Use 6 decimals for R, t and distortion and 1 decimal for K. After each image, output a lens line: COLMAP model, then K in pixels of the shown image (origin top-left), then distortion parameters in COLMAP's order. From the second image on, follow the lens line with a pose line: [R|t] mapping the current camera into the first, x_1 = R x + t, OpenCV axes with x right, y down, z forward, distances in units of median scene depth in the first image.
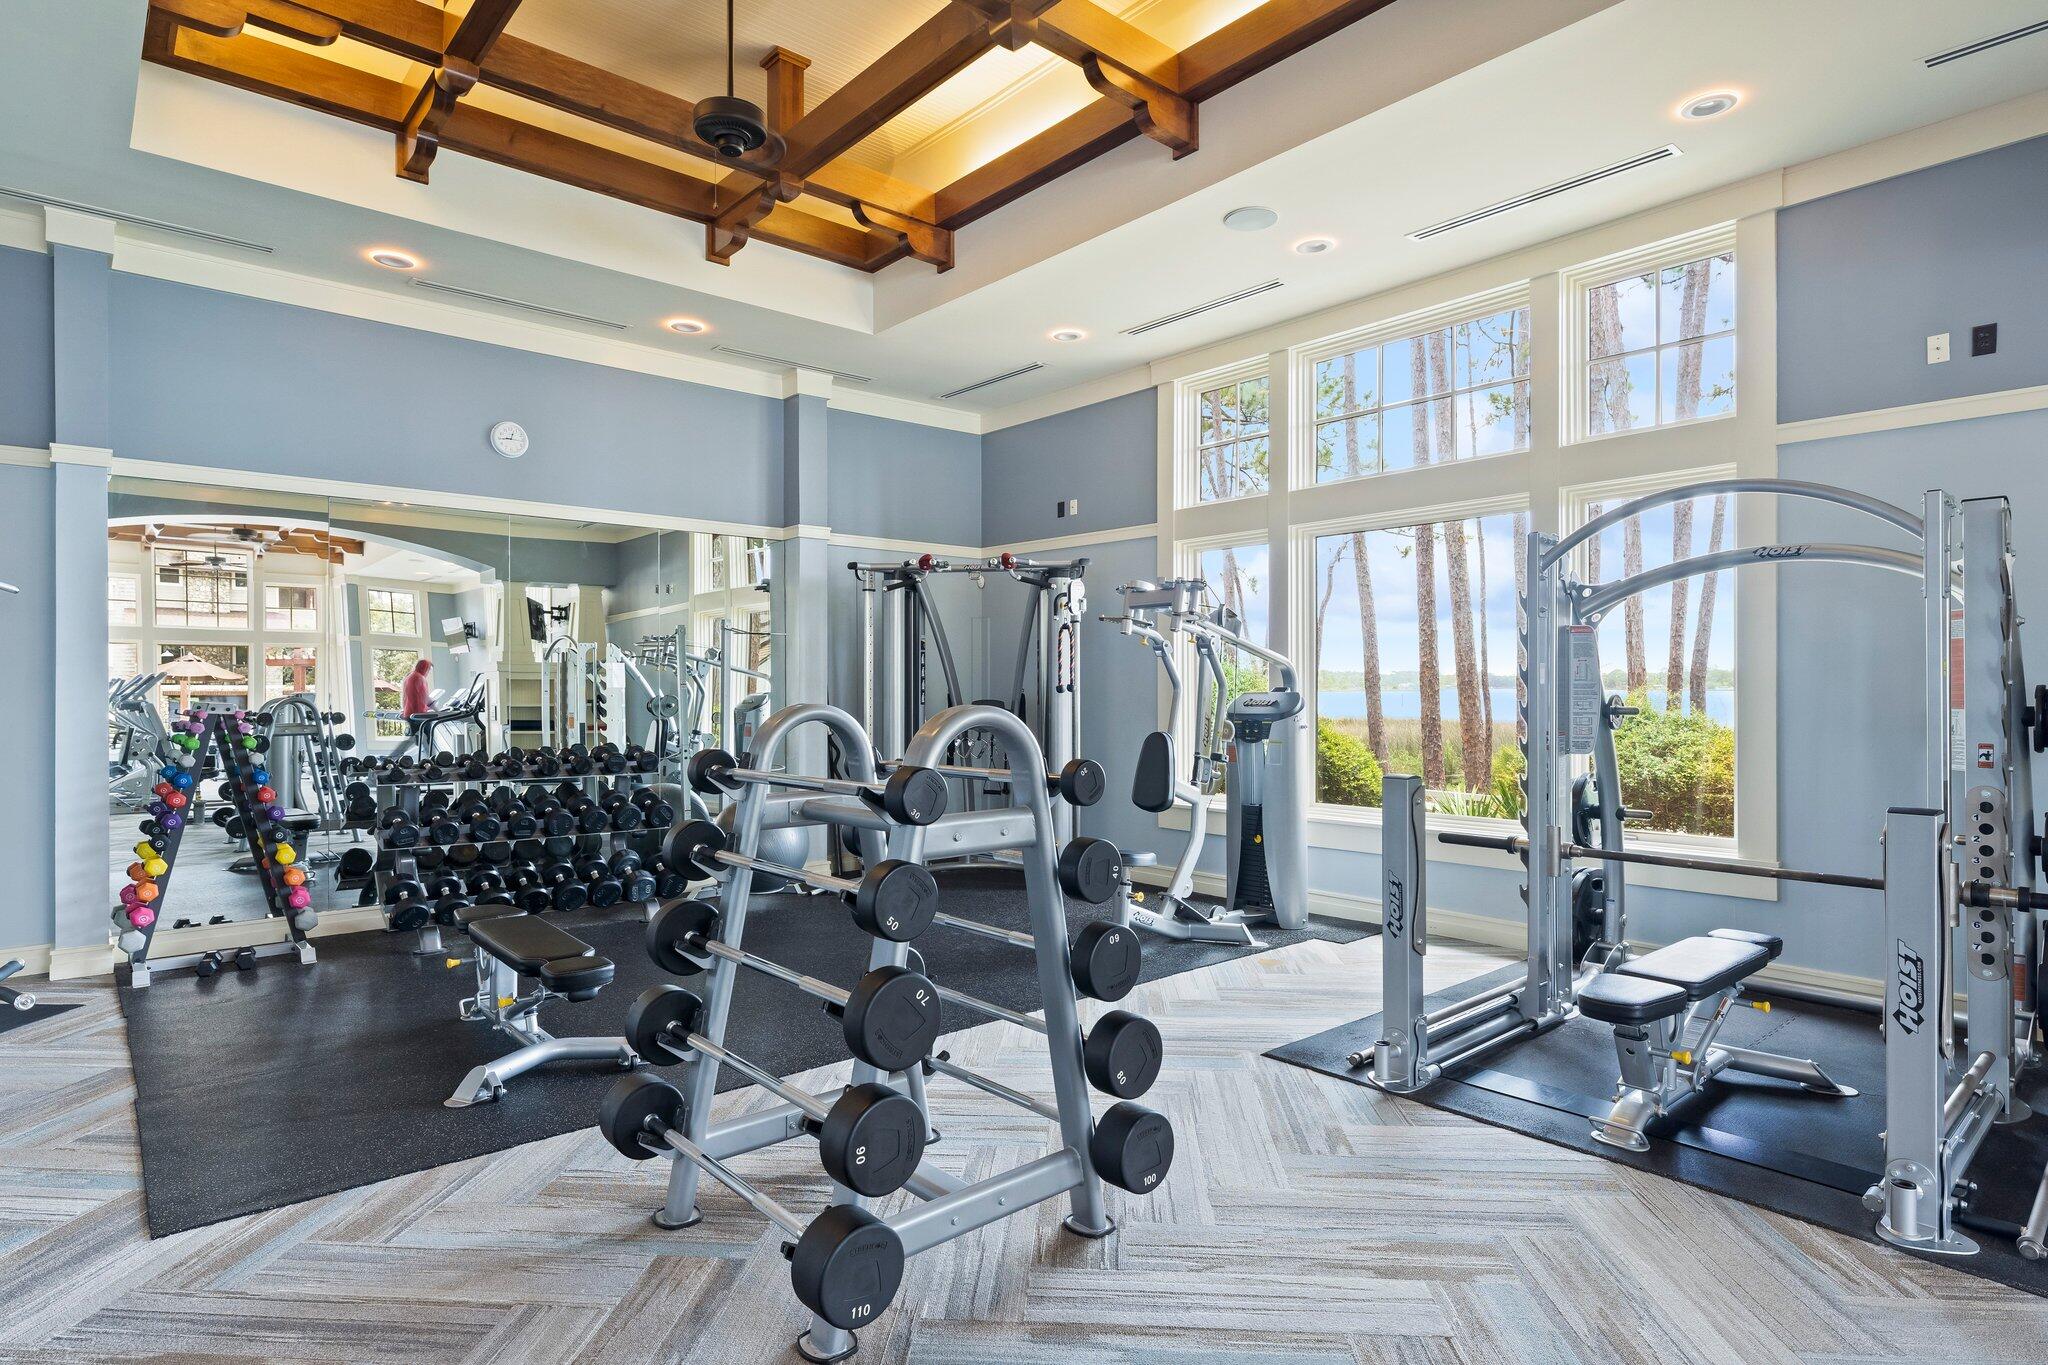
lens RADIAL K [[1096.8, 0, 1024.0], [0, 1096.8, 685.8], [0, 0, 1]] dist [-0.000211, -0.000366]
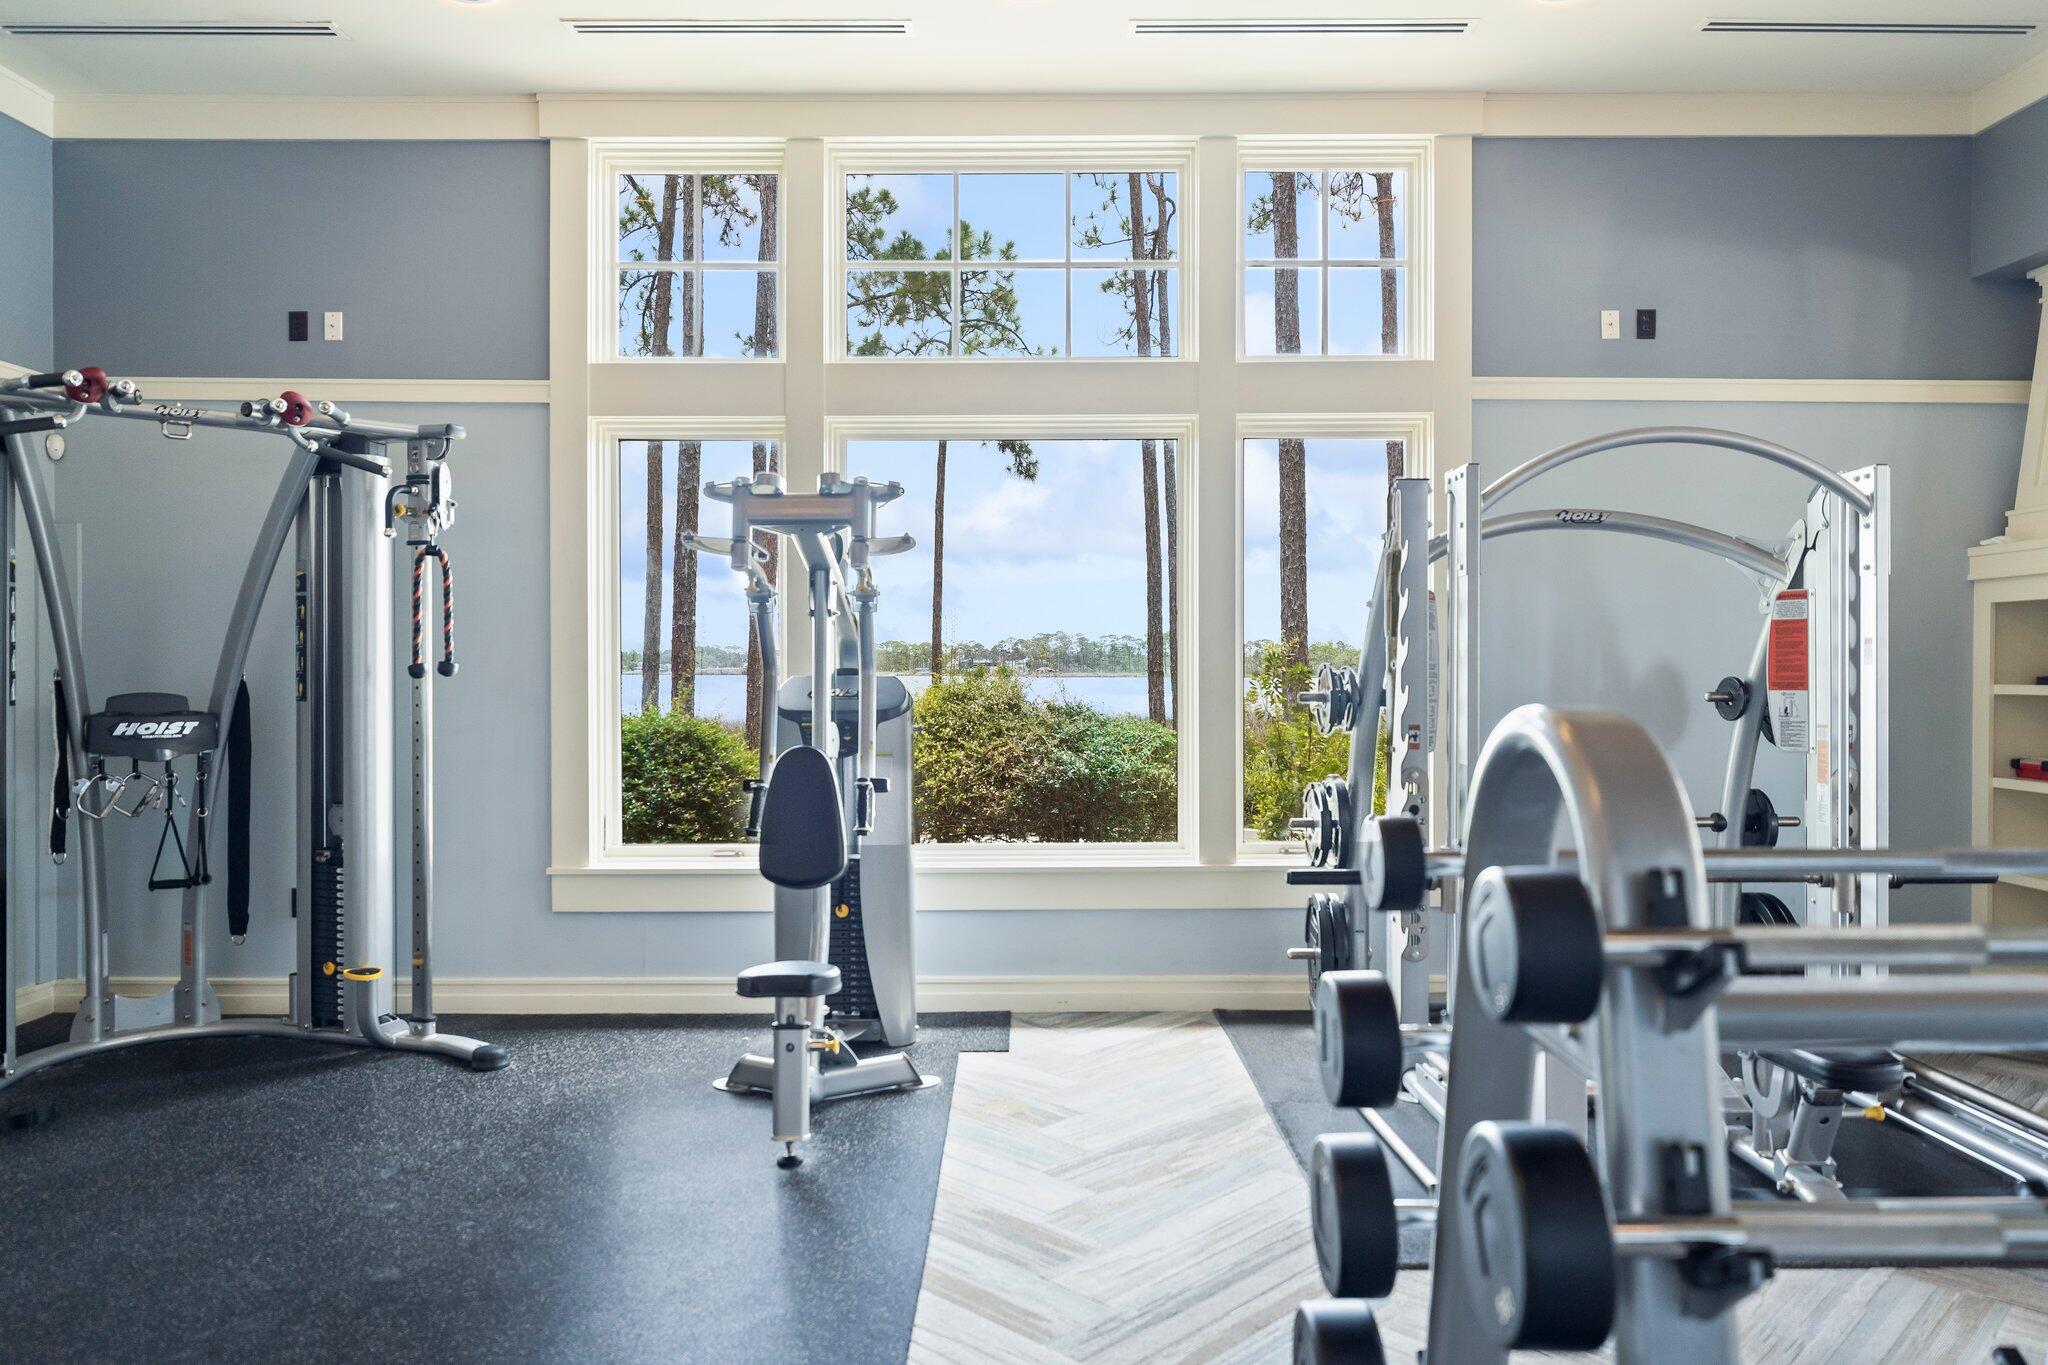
lens RADIAL K [[1406.4, 0, 1027.9], [0, 1406.4, 680.4], [0, 0, 1]] dist [0.009002, 0.003454]
pose [[0.653005, -0.004676, 0.757339, -0.332709], [-0.001783, 0.999969, 0.007712, 0.002086], [-0.757352, -0.006387, 0.652976, 0.405317]]
